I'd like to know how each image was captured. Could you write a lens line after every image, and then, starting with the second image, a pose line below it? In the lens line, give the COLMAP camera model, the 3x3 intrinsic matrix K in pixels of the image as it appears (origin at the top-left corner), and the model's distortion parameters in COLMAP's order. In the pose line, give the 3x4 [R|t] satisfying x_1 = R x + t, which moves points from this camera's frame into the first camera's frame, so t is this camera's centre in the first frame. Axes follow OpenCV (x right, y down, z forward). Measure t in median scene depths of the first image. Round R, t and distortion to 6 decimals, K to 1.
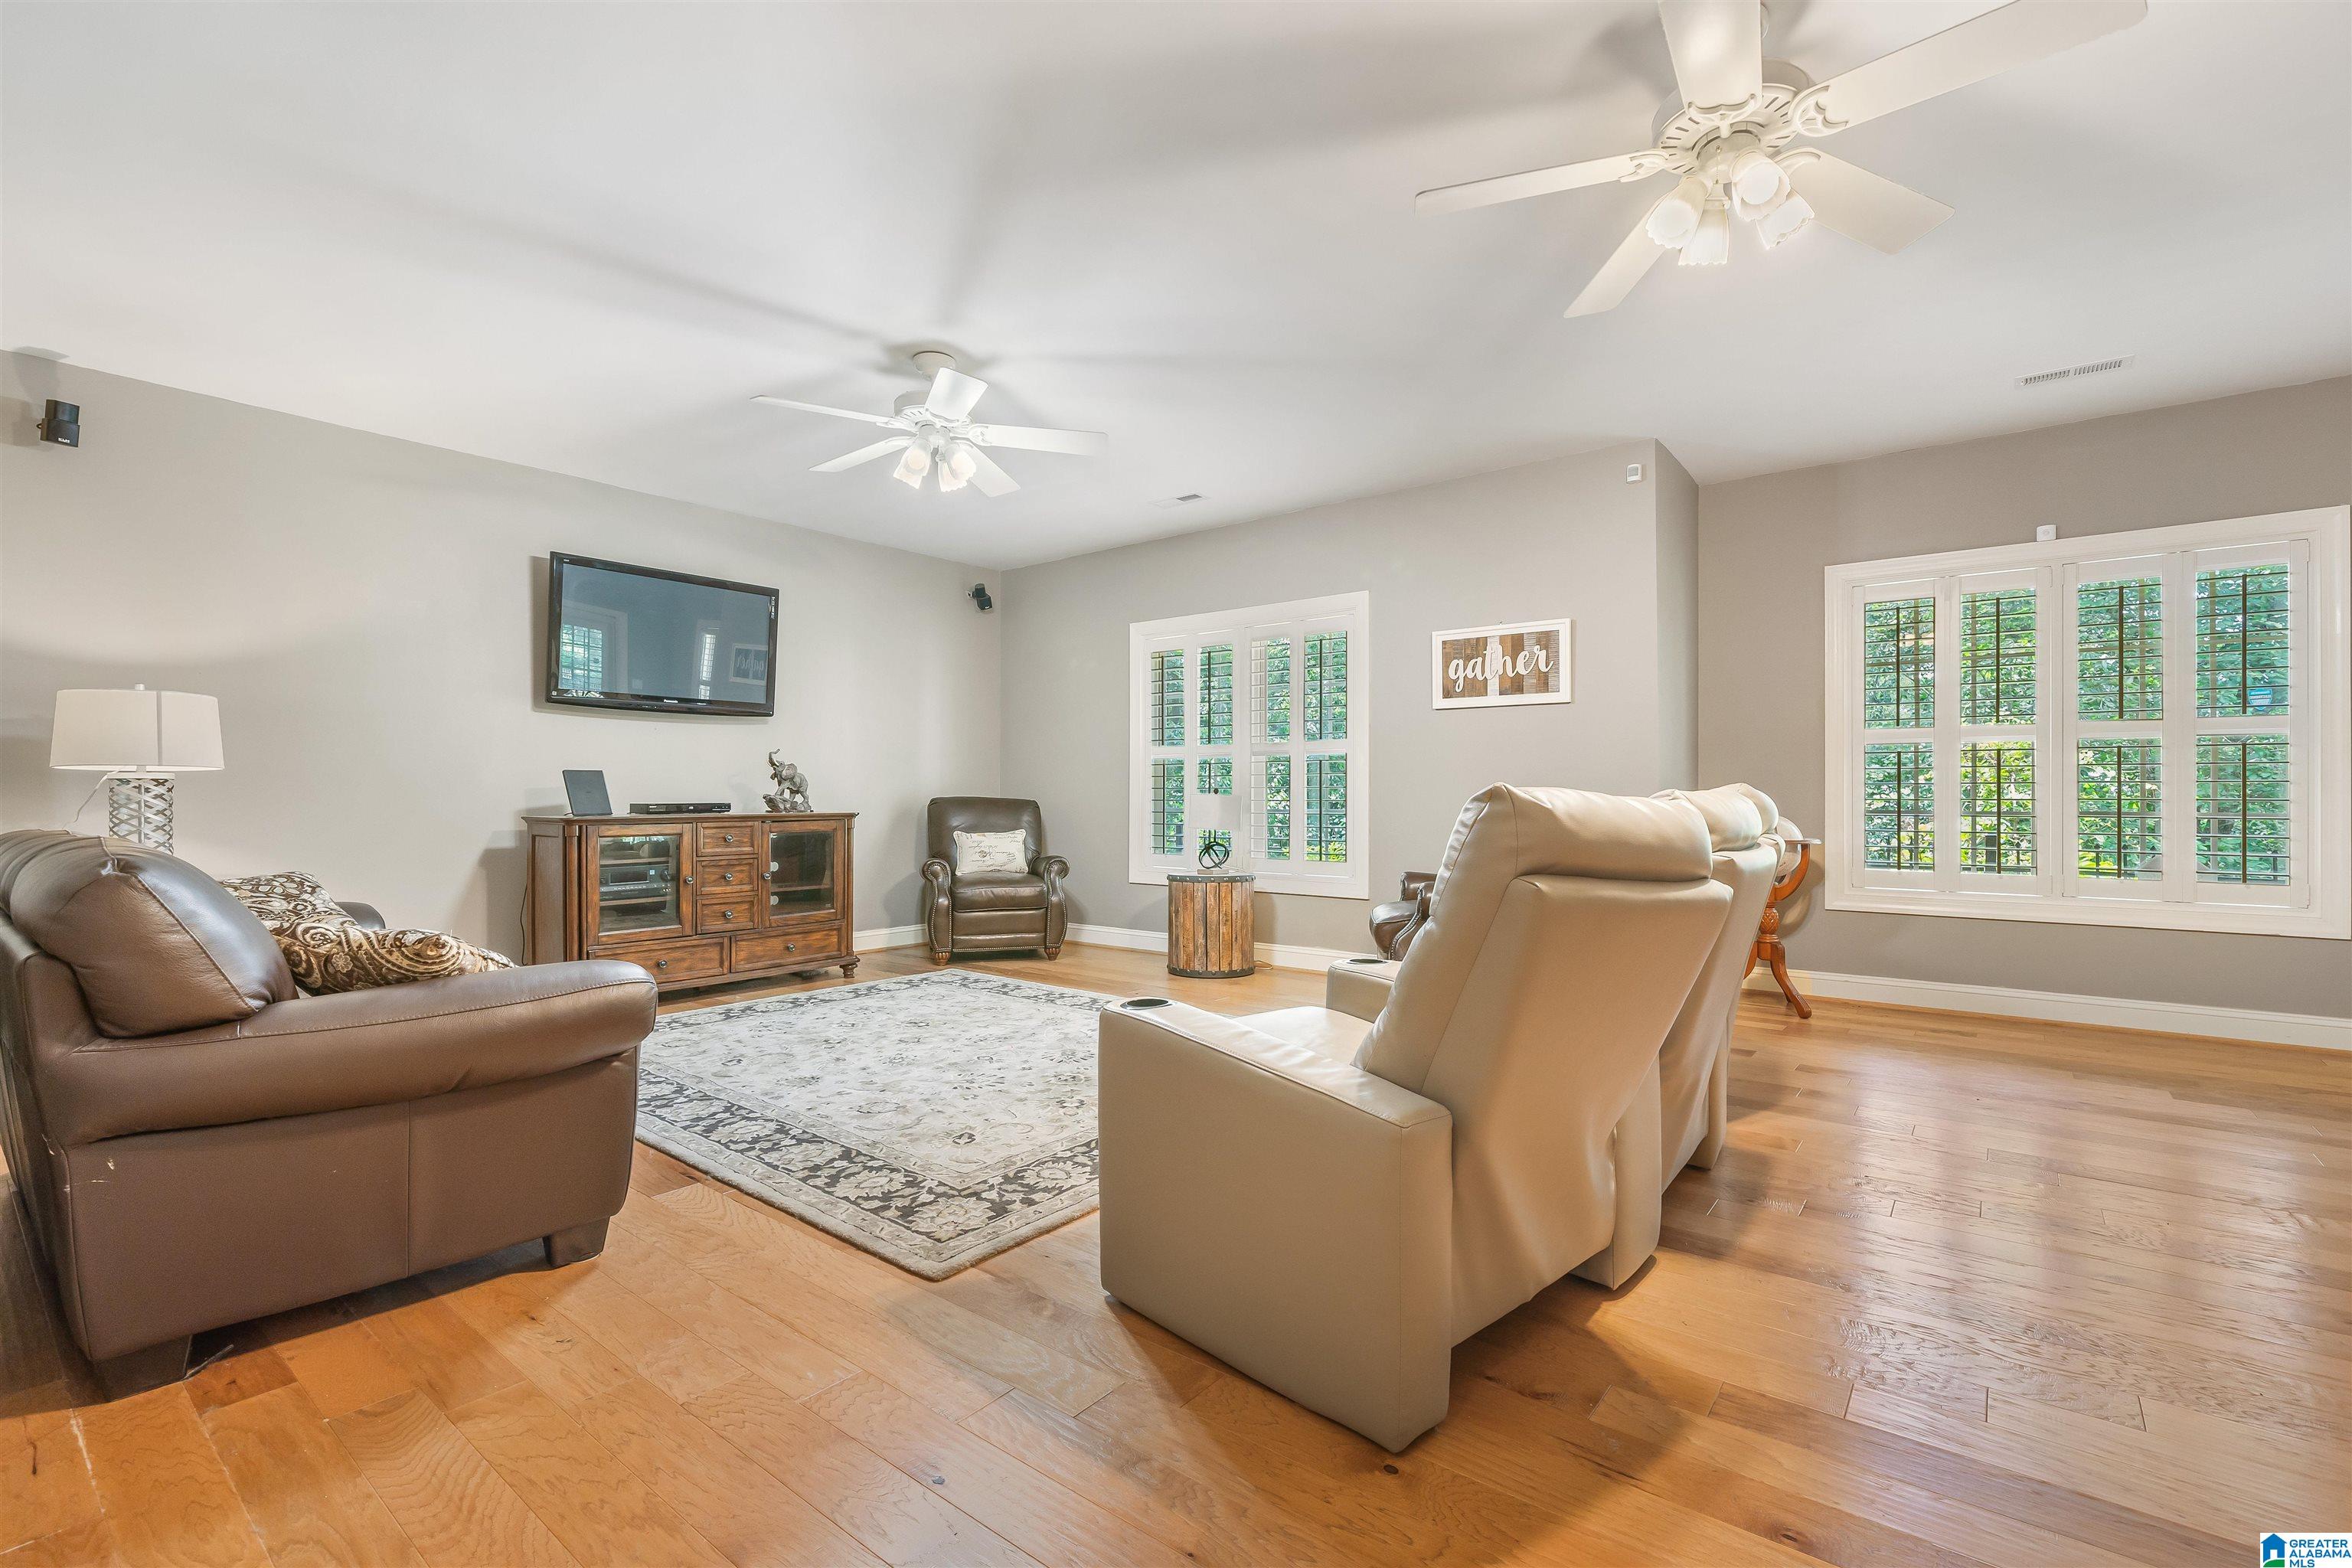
lens RADIAL K [[1065.2, 0, 1162.1], [0, 1065.2, 787.7], [0, 0, 1]] dist [0.000871, -0.000447]
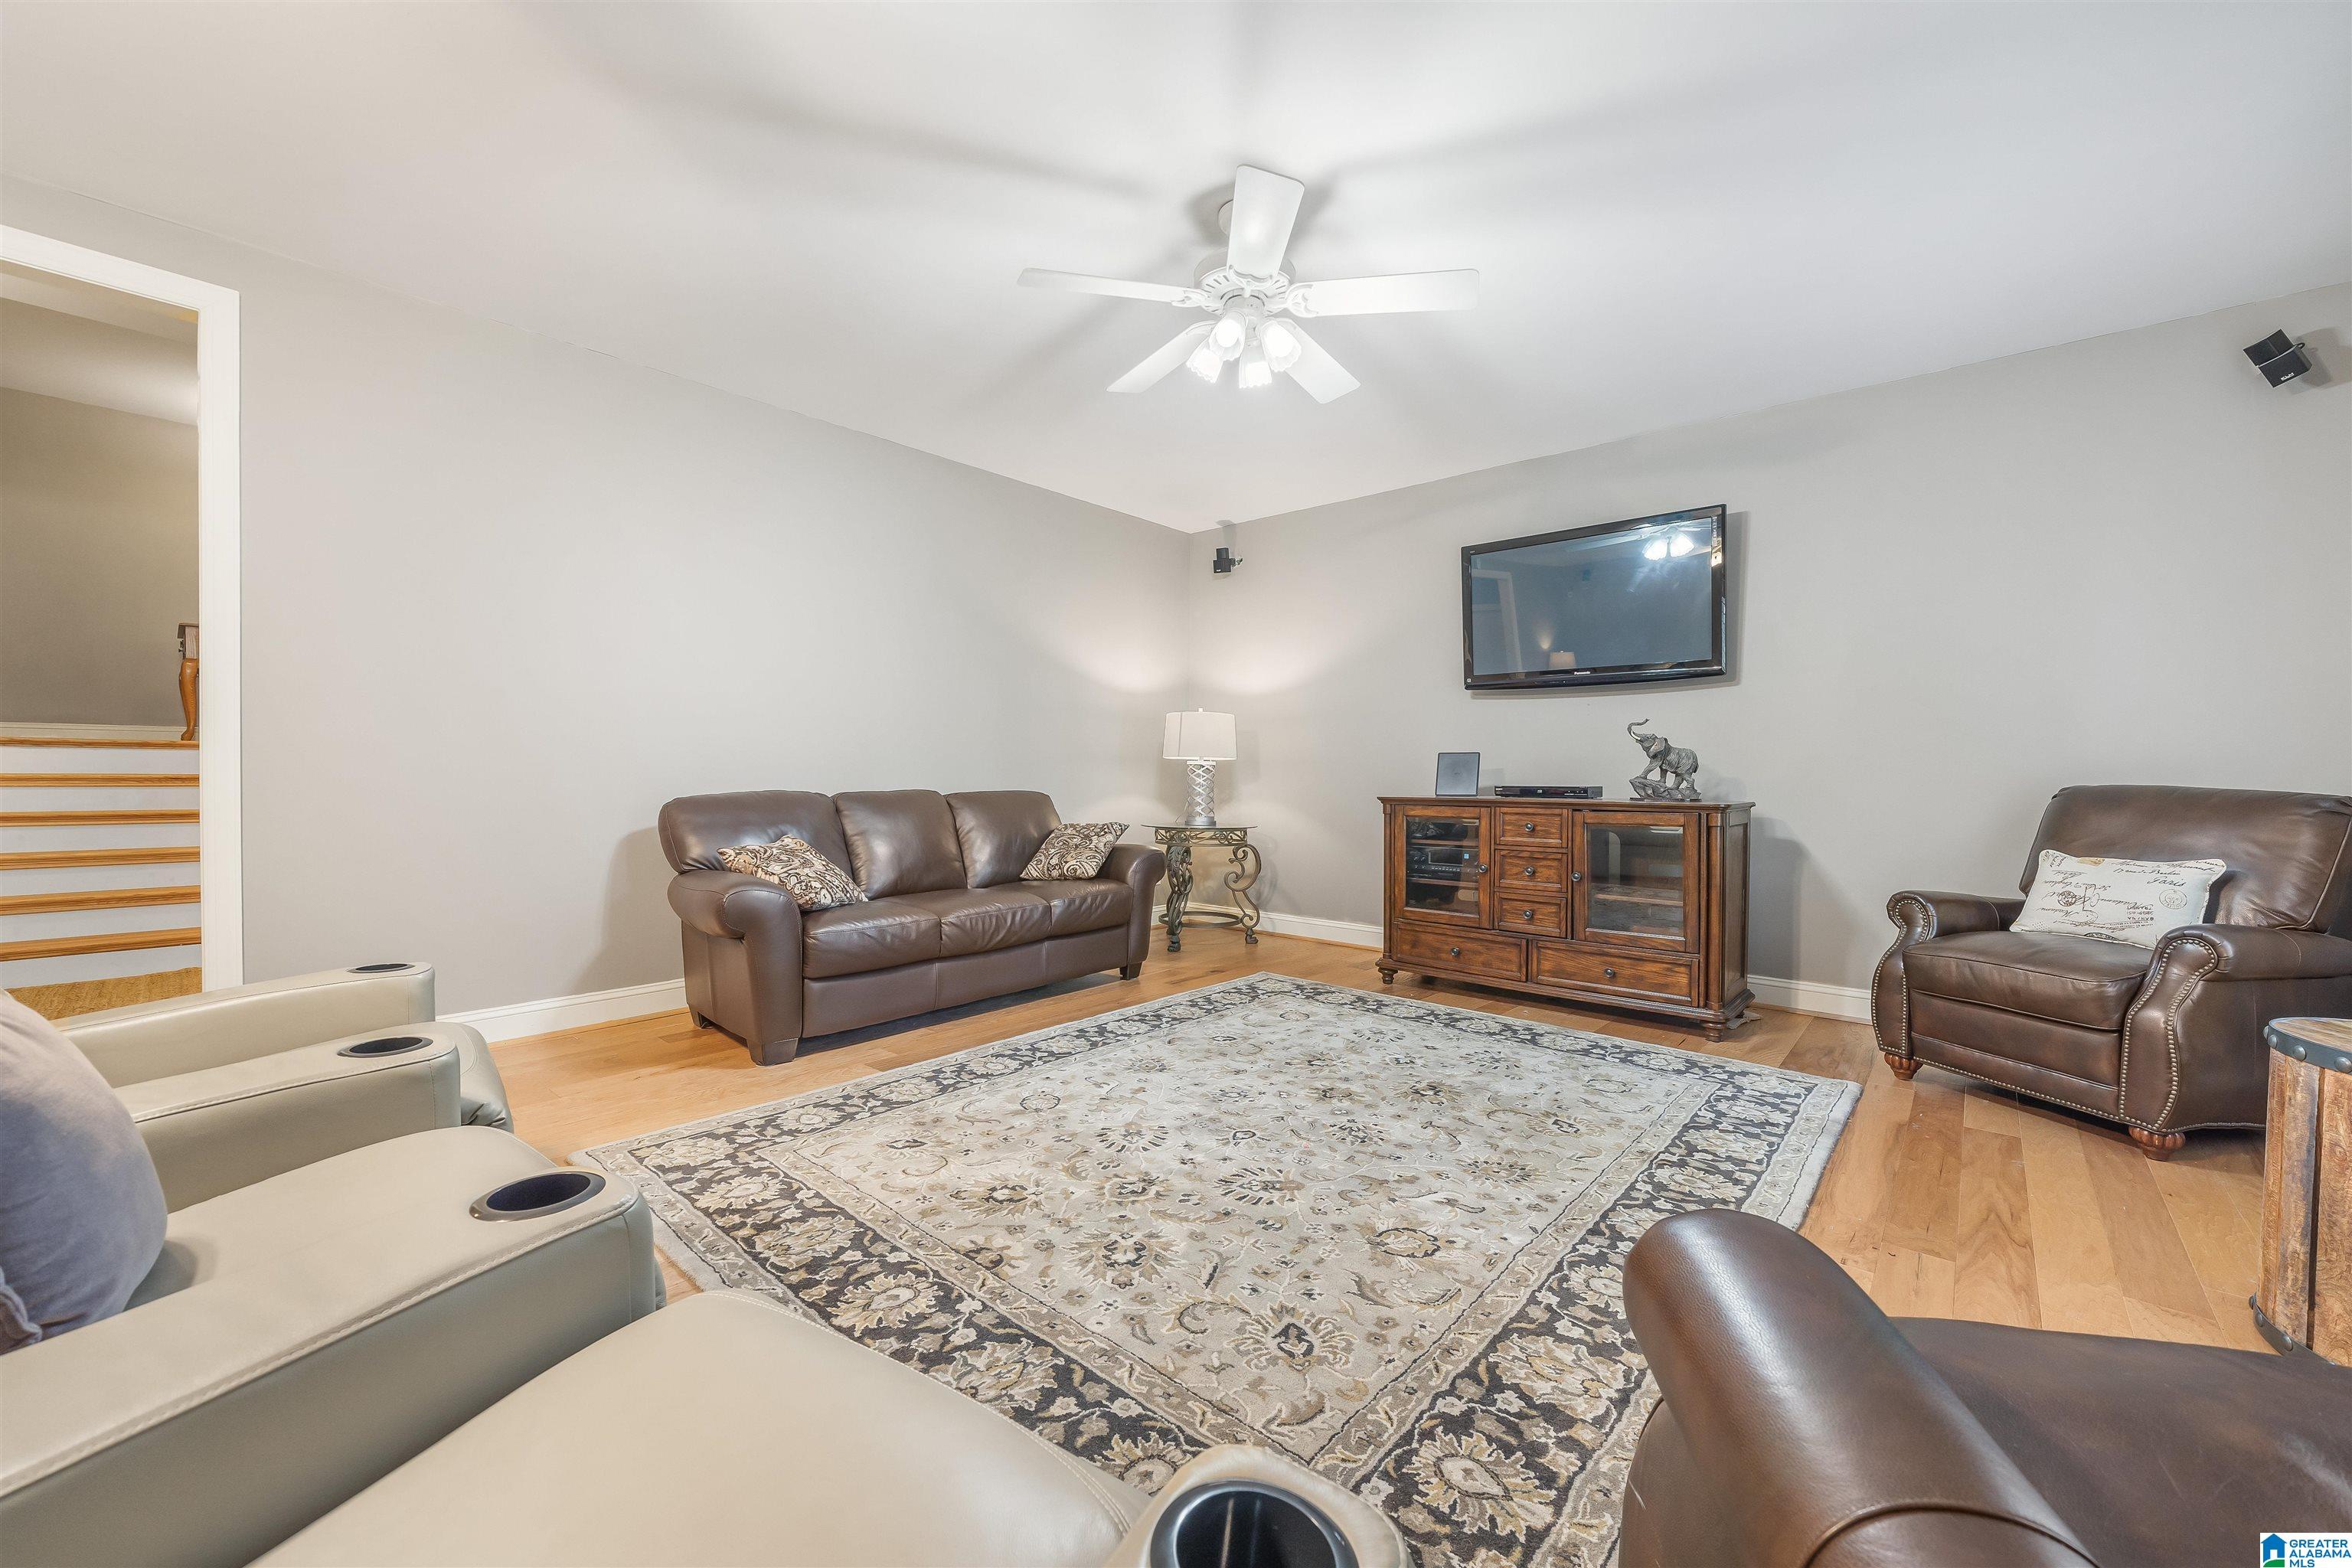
lens RADIAL K [[907.1, 0, 1159.3], [0, 907.1, 785.4], [0, 0, 1]] dist [-0.000818, 0.000045]
pose [[-0.040644, 0.011870, -0.999103, 0.492352], [0.000159, 0.999929, 0.011873, 0.007162], [0.999174, 0.000324, -0.040643, 1.046755]]
